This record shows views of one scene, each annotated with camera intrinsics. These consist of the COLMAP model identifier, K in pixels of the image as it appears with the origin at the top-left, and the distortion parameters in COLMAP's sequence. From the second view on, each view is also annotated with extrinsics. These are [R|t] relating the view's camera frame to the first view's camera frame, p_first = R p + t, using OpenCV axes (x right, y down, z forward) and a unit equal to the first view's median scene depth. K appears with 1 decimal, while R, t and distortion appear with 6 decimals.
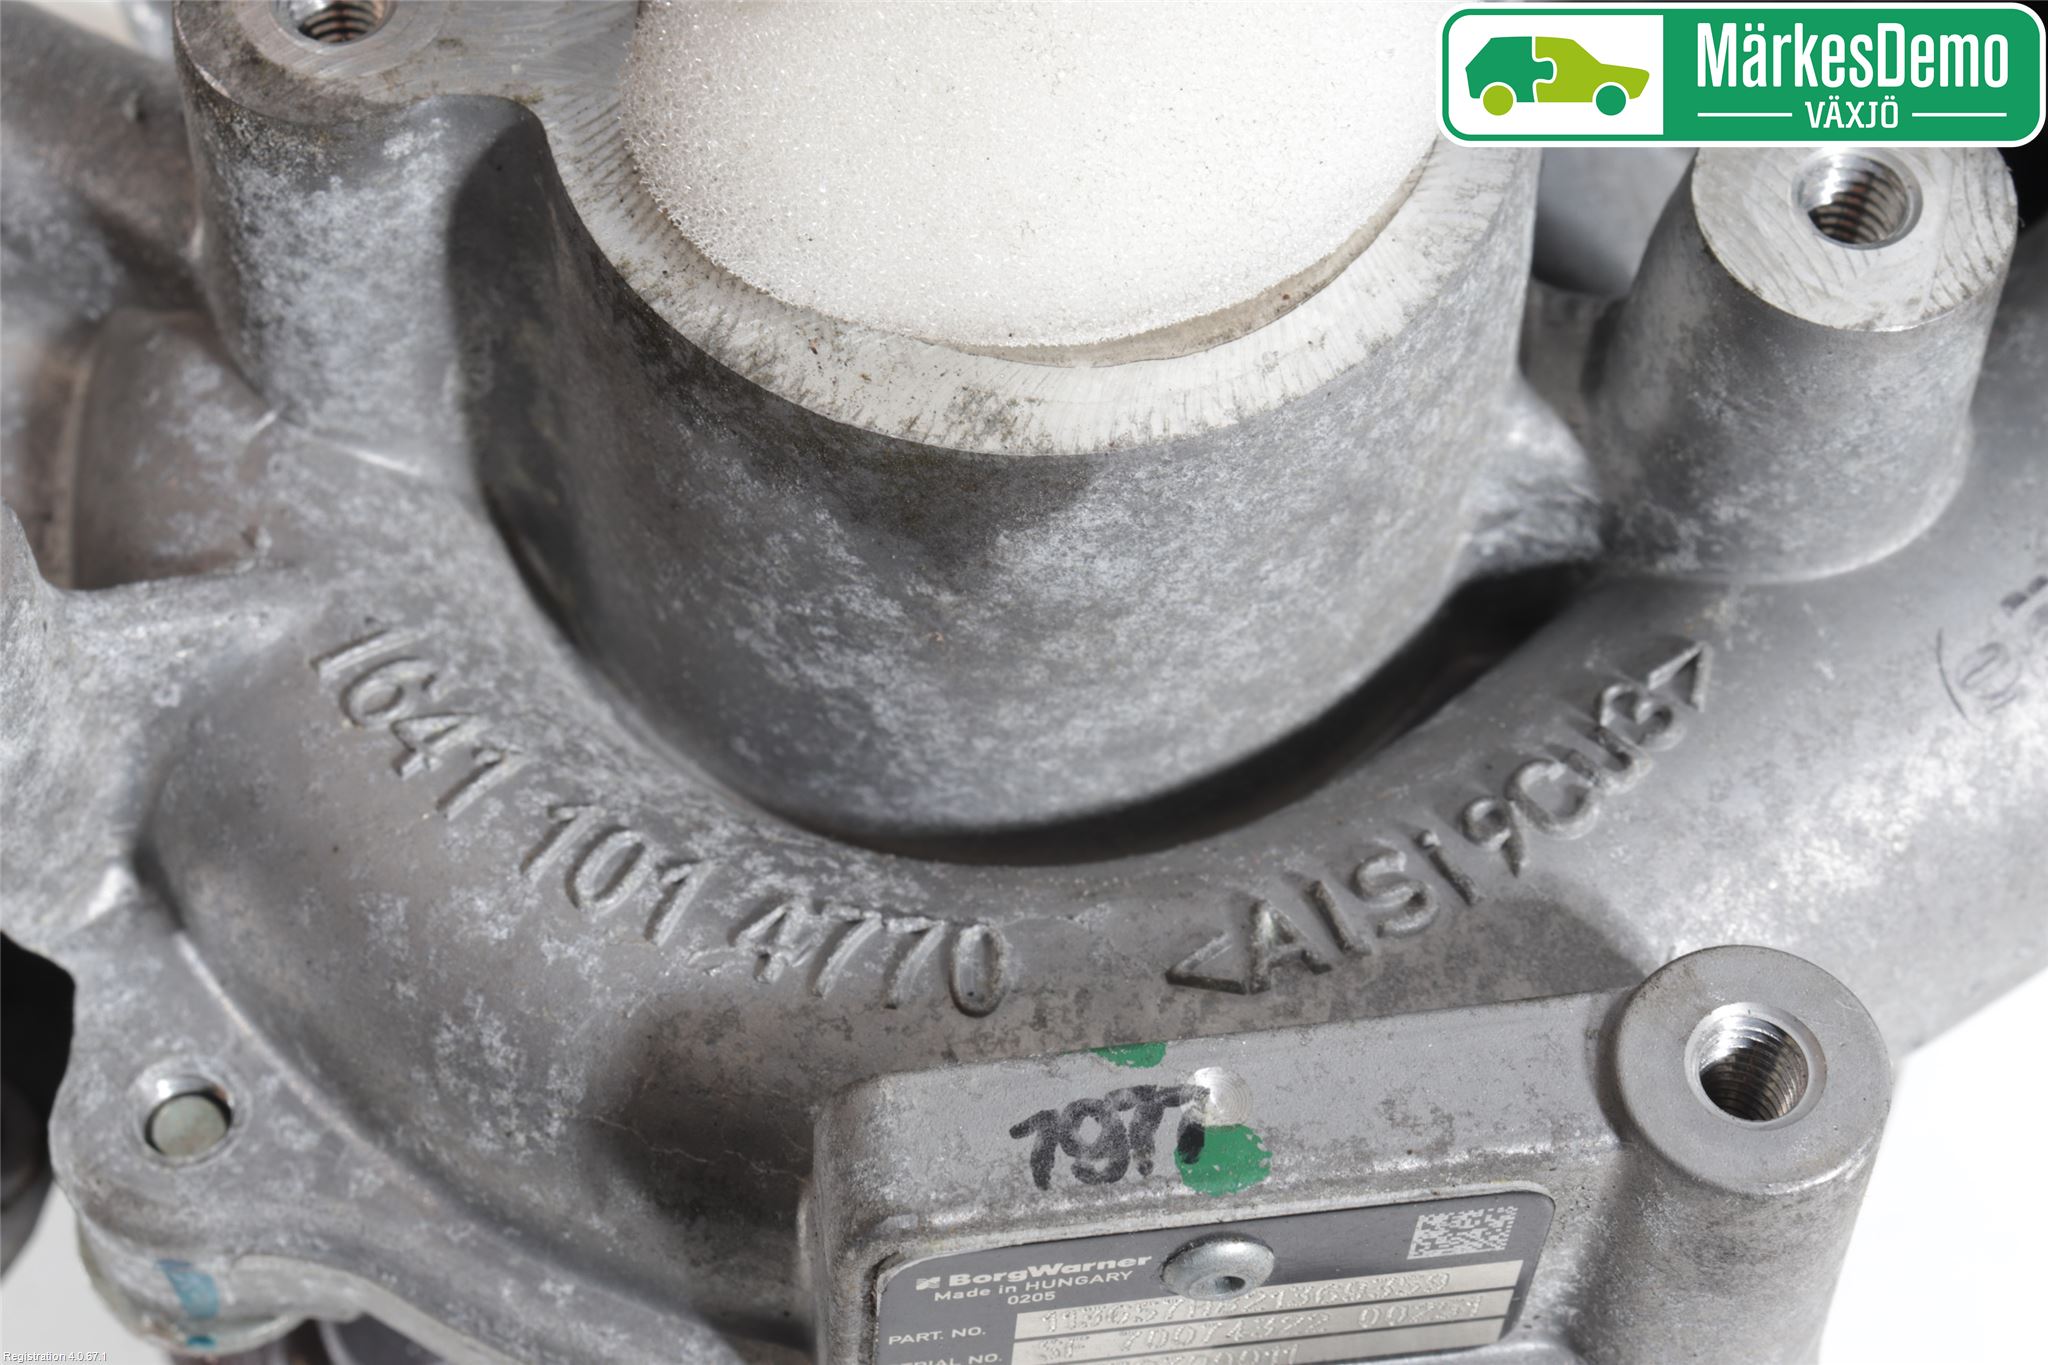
lens RADIAL K [[5223.7, 0, 1024.2], [0, 5223.7, 682.7], [0, 0, 1]] dist [-0.320260, 0.000000]
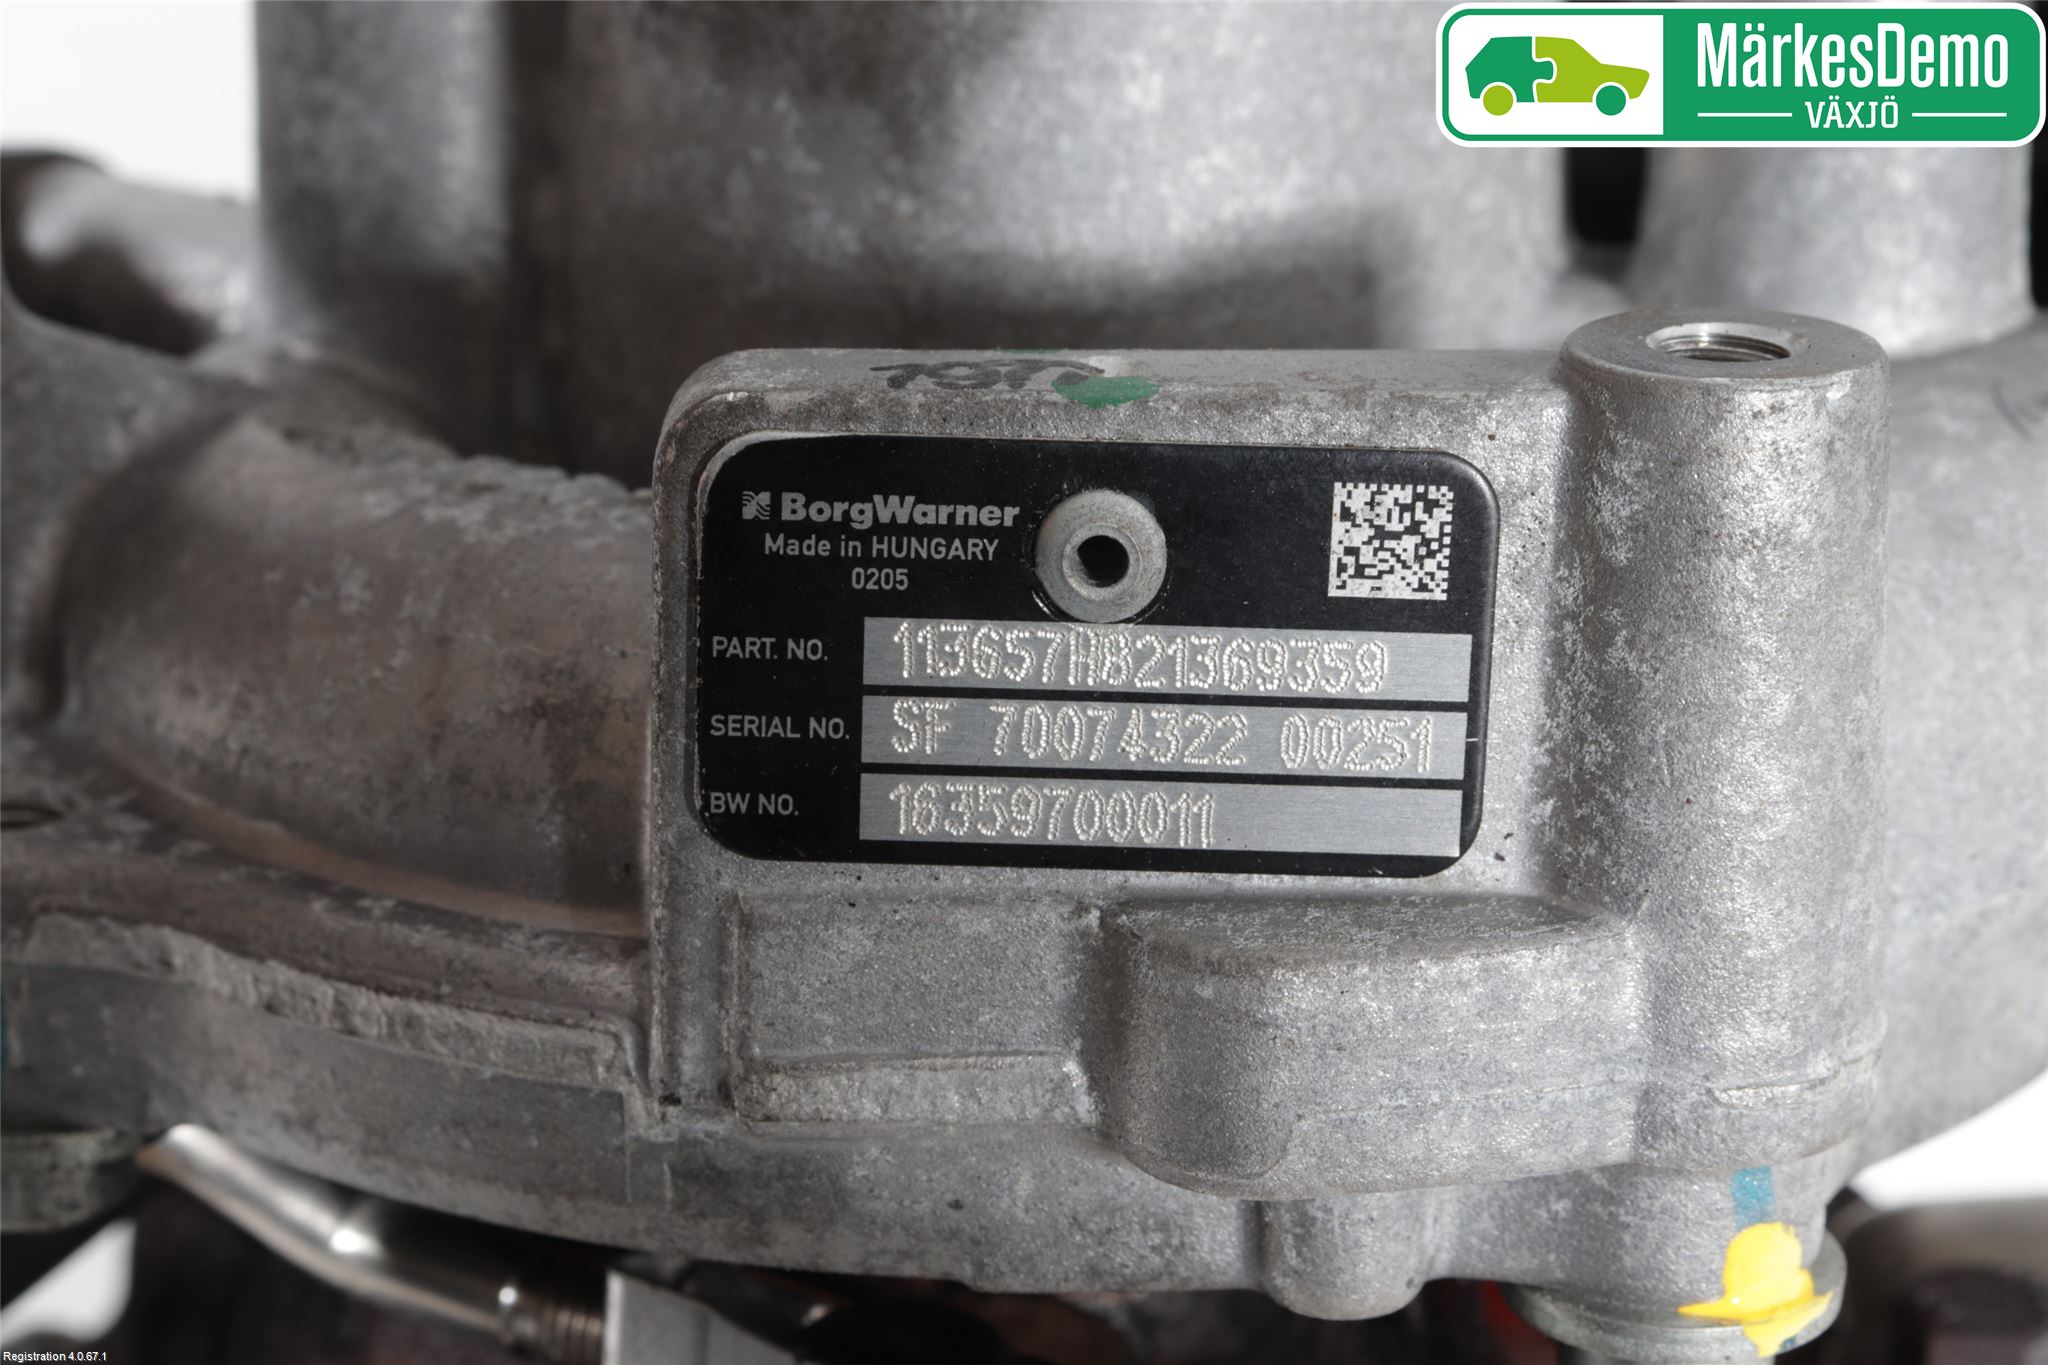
lens RADIAL K [[5223.7, 0, 1023.0], [0, 5223.7, 682.4], [0, 0, 1]] dist [-0.320260, 0.000000]
pose [[0.989452, 0.010973, -0.144447, 0.148525], [-0.110088, 0.705075, -0.700535, 0.727501], [0.094159, 0.709048, 0.698846, 0.414719]]
